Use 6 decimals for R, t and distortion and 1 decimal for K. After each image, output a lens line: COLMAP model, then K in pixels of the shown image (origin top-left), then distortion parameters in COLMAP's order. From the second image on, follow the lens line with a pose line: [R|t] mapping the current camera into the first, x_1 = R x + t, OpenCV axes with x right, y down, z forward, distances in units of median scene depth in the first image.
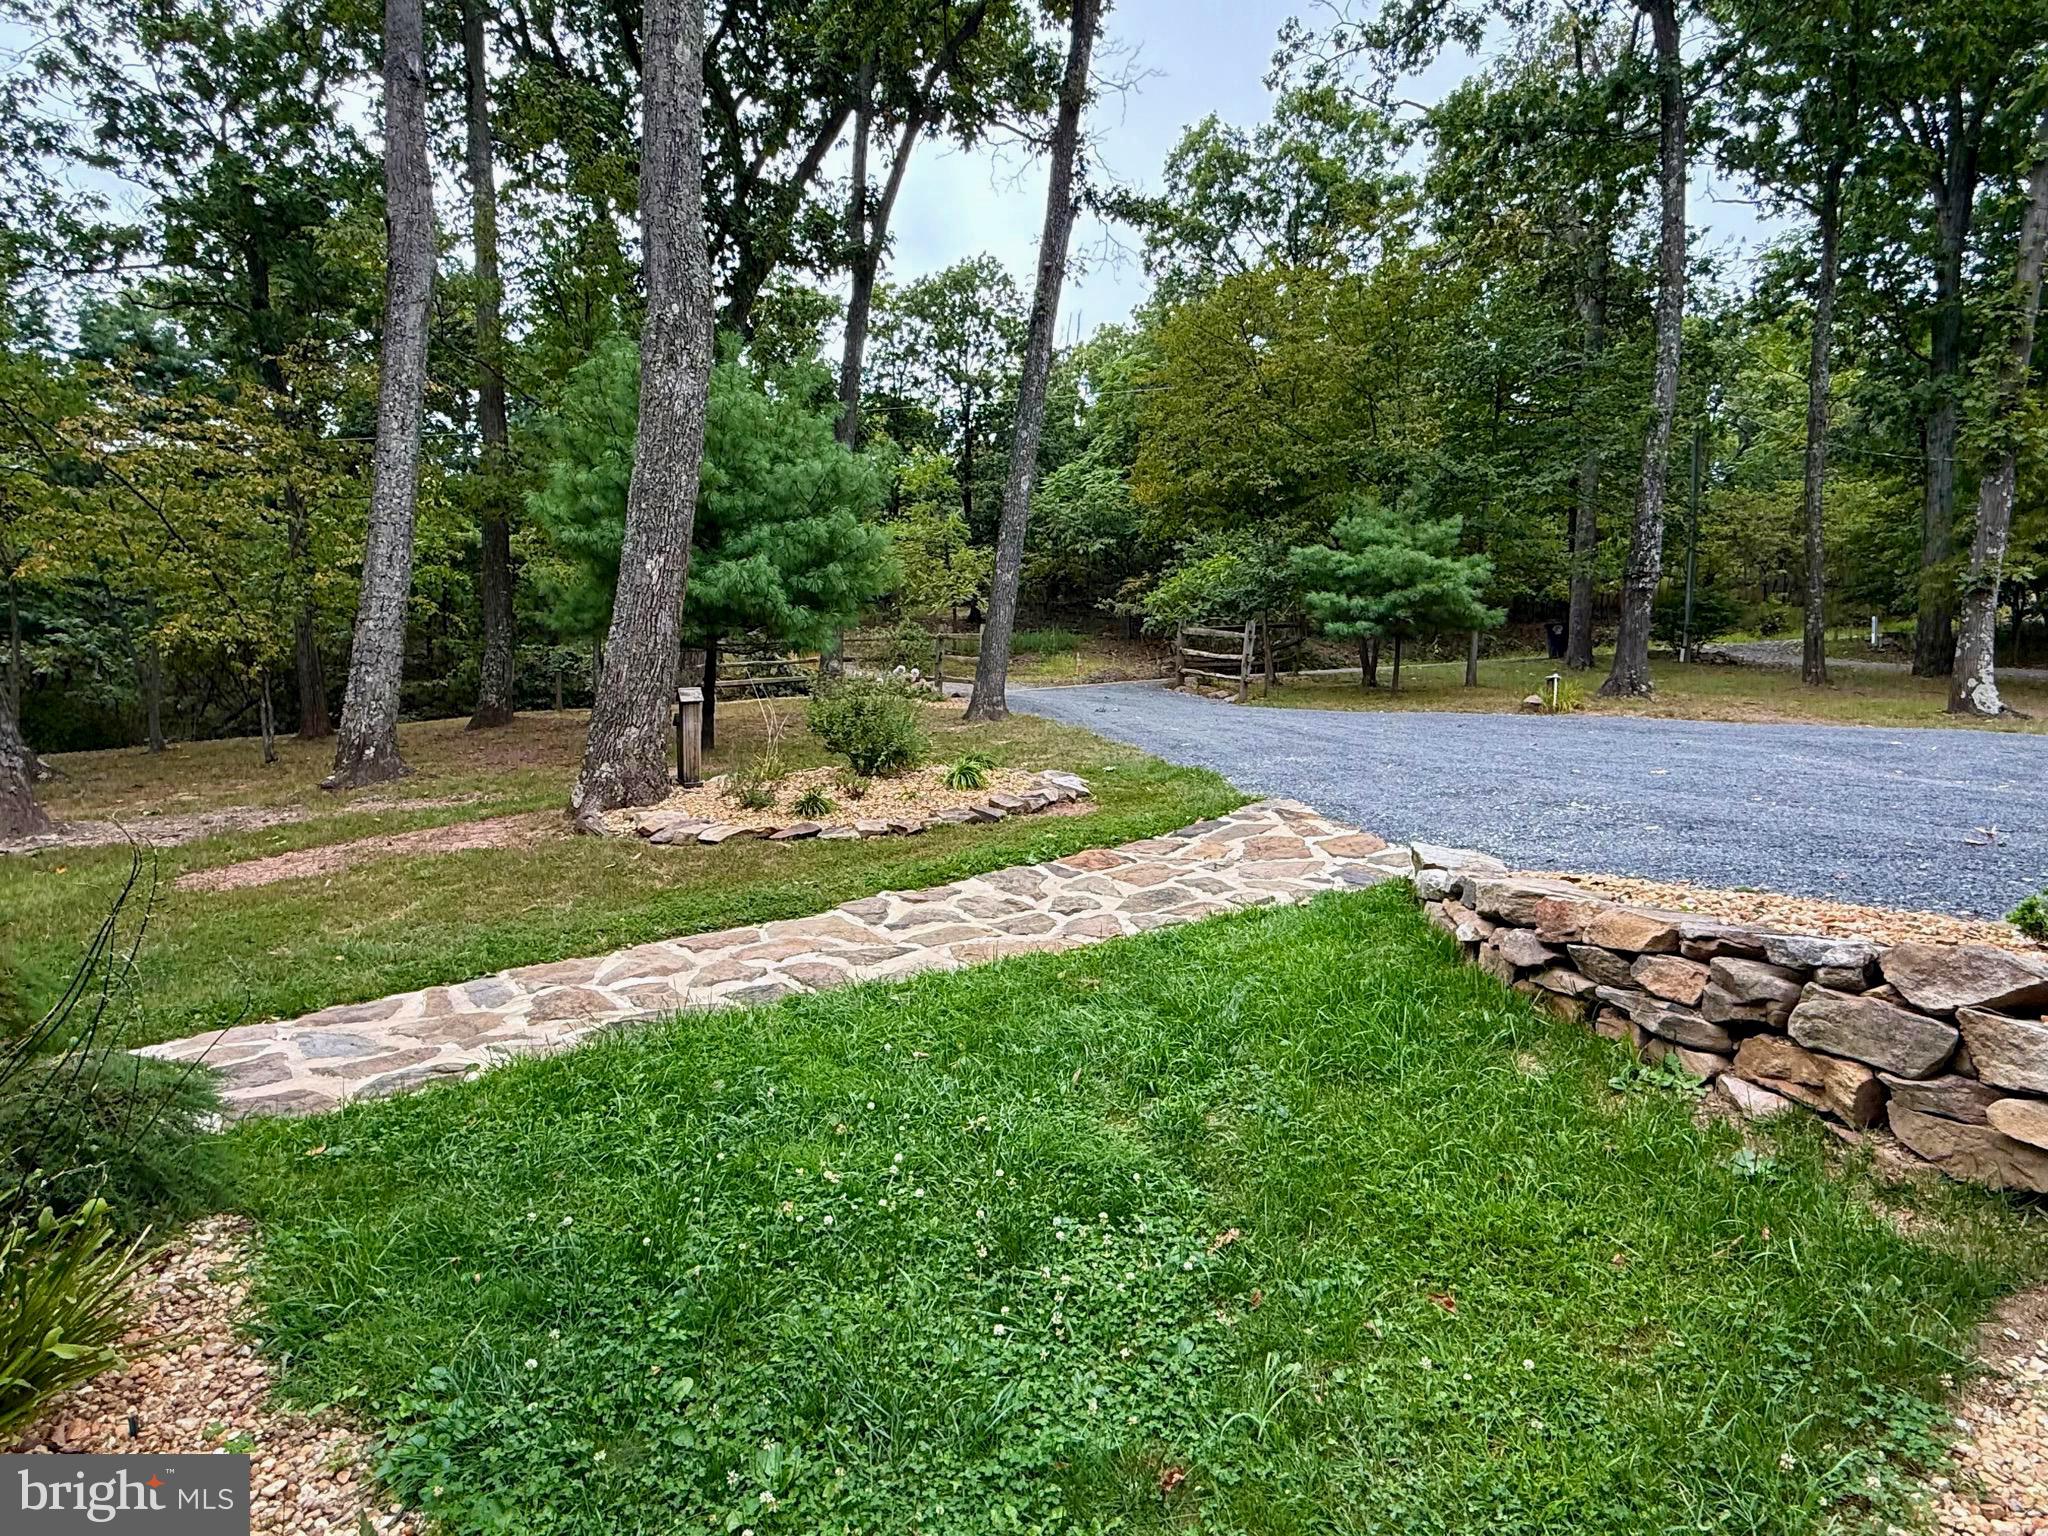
lens RADIAL K [[1176.7, 0, 1017.4], [0, 1176.7, 759.8], [0, 0, 1]] dist [-0.002516, 0.002380]
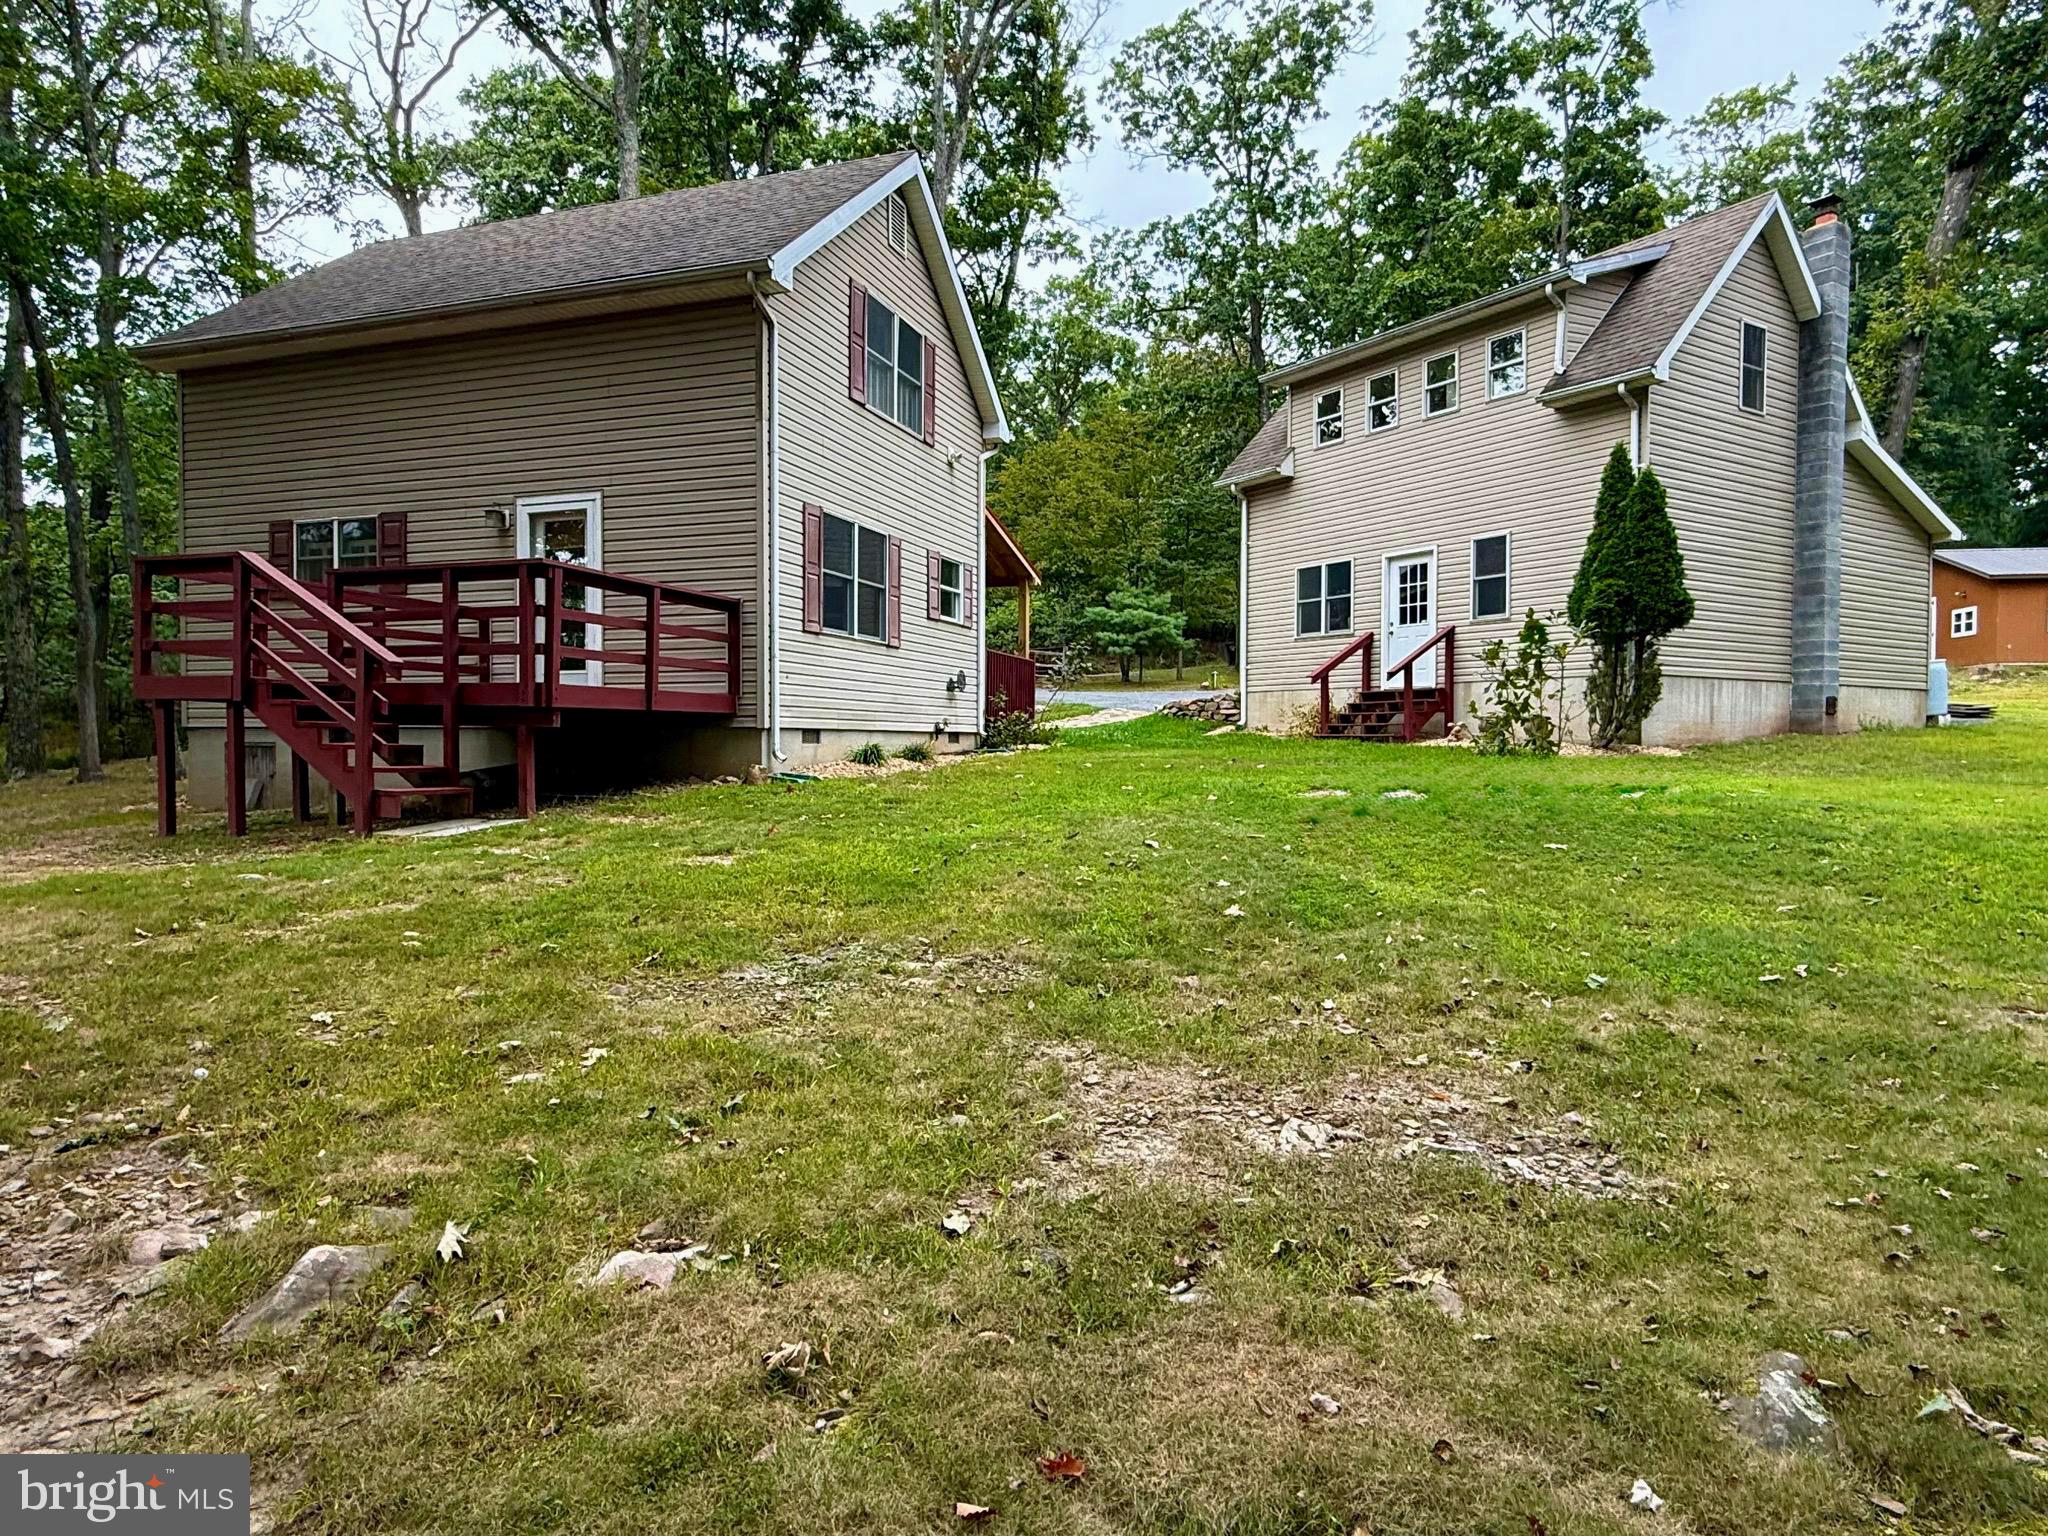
lens RADIAL K [[1176.7, 0, 1017.4], [0, 1176.7, 759.8], [0, 0, 1]] dist [-0.002516, 0.002380]
pose [[0.976553, -0.029474, 0.213249, -0.310685], [0.032353, 0.999426, -0.010024, 0.086325], [-0.212831, 0.016688, 0.976946, -0.892112]]
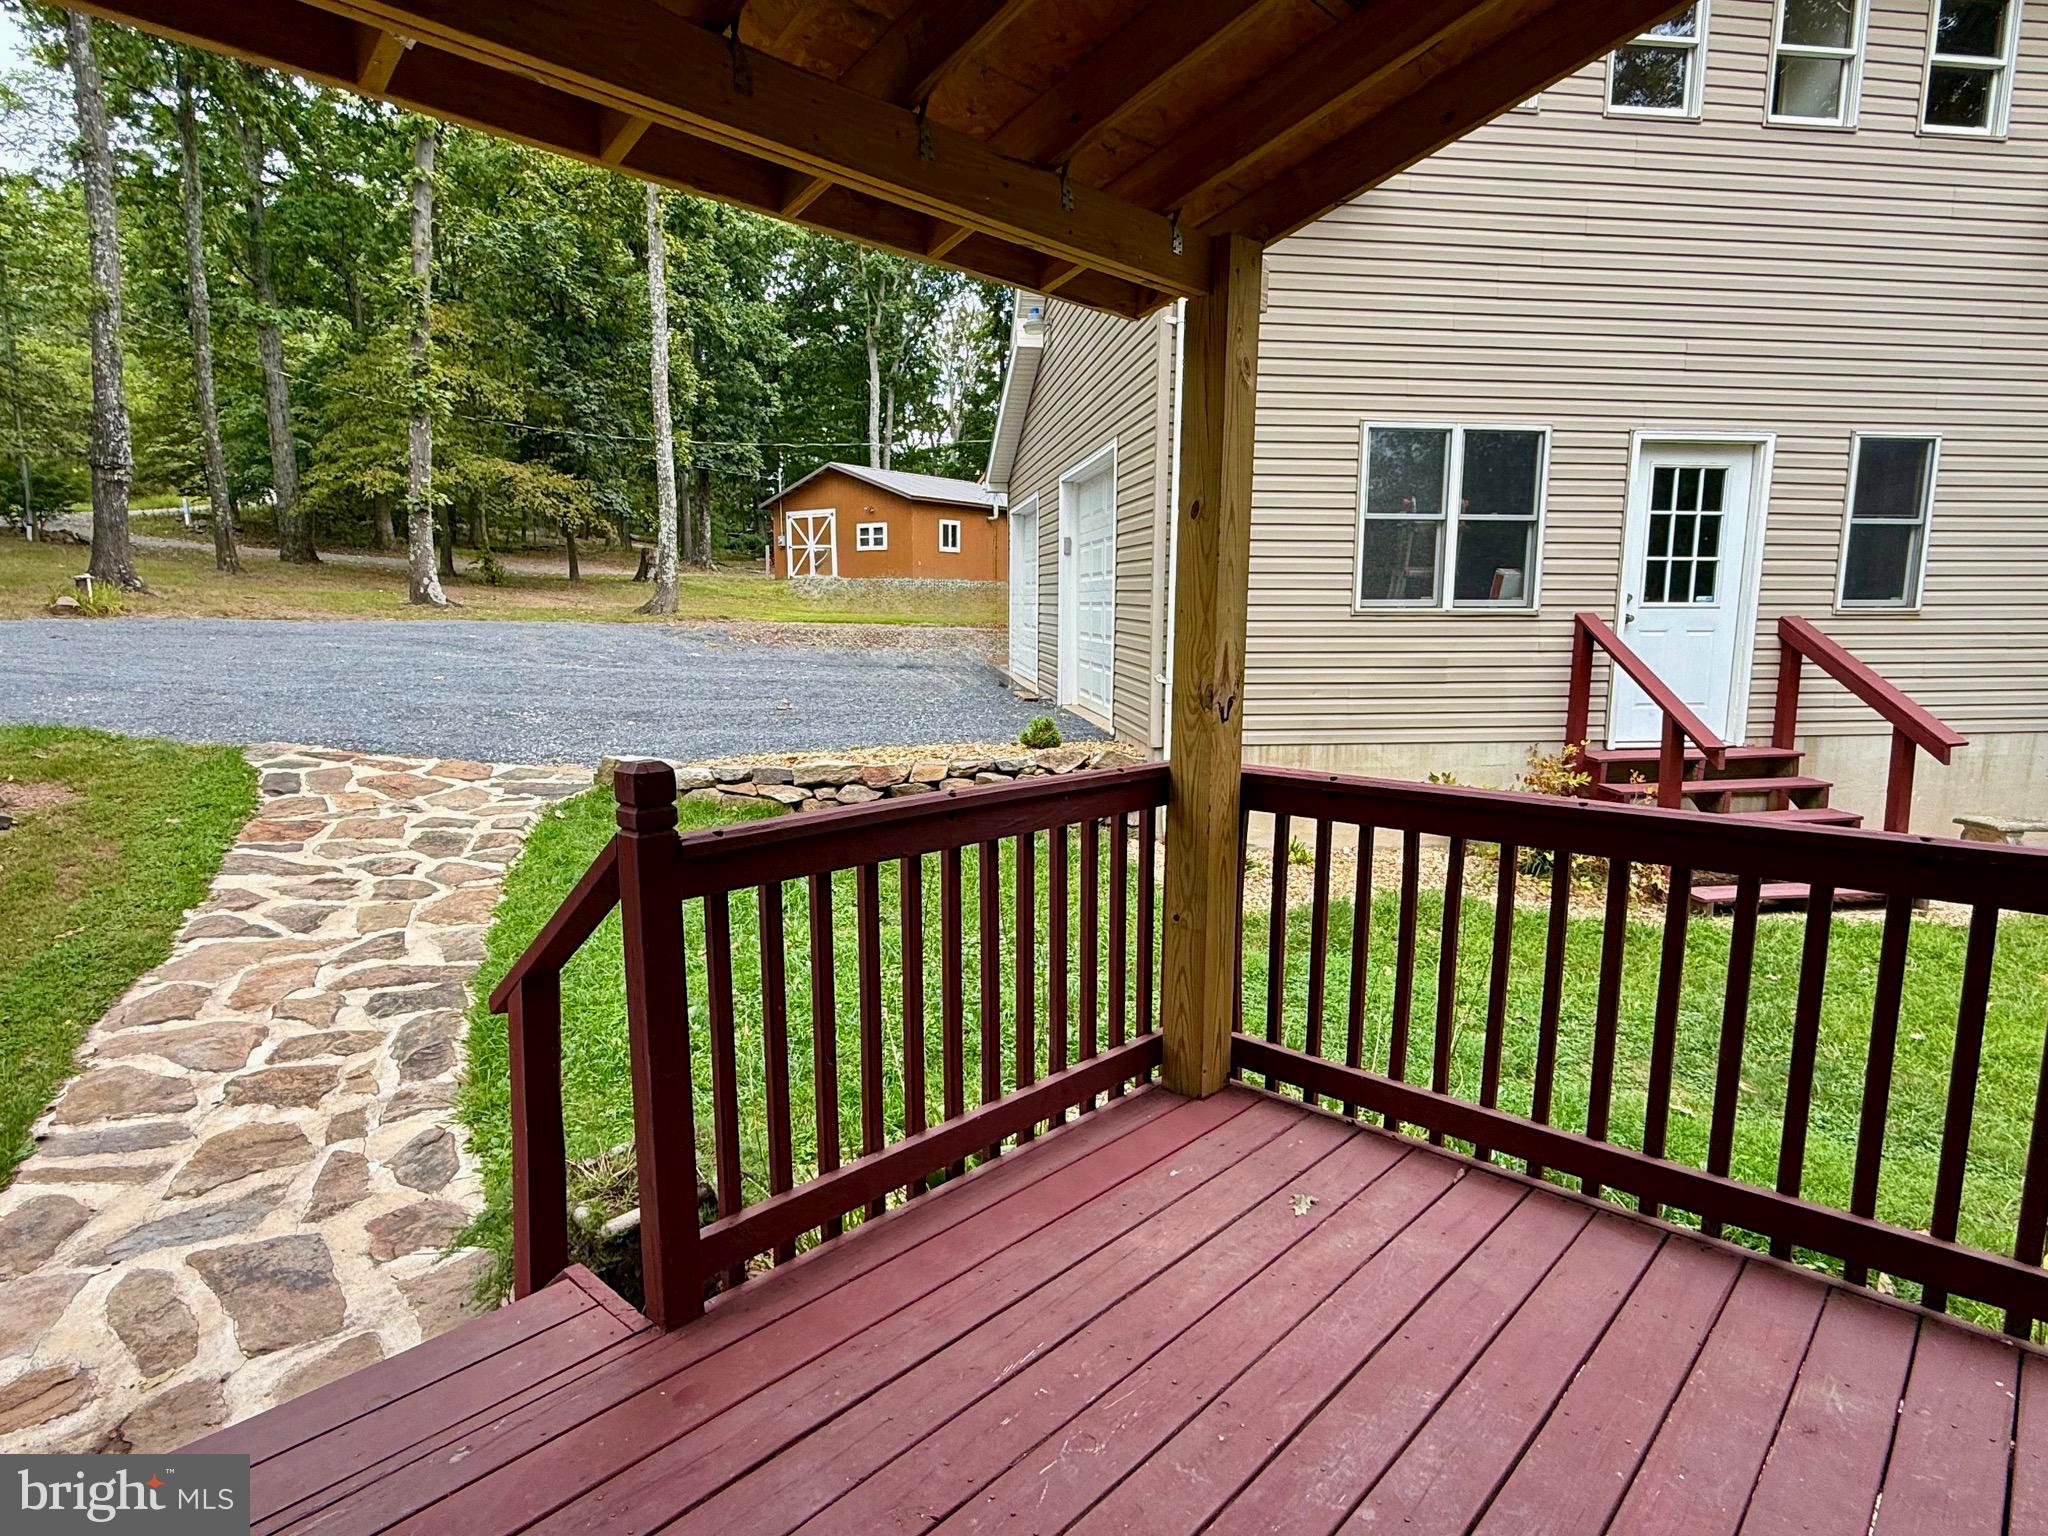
lens RADIAL K [[1111.6, 0, 1015.5], [0, 1111.6, 765.7], [0, 0, 1]] dist [0.000811, -0.000208]
pose [[0.213270, -0.170573, 0.961988, -0.247003], [0.040744, 0.985338, 0.165680, -0.035080], [-0.976143, 0.003860, 0.217093, 0.069063]]
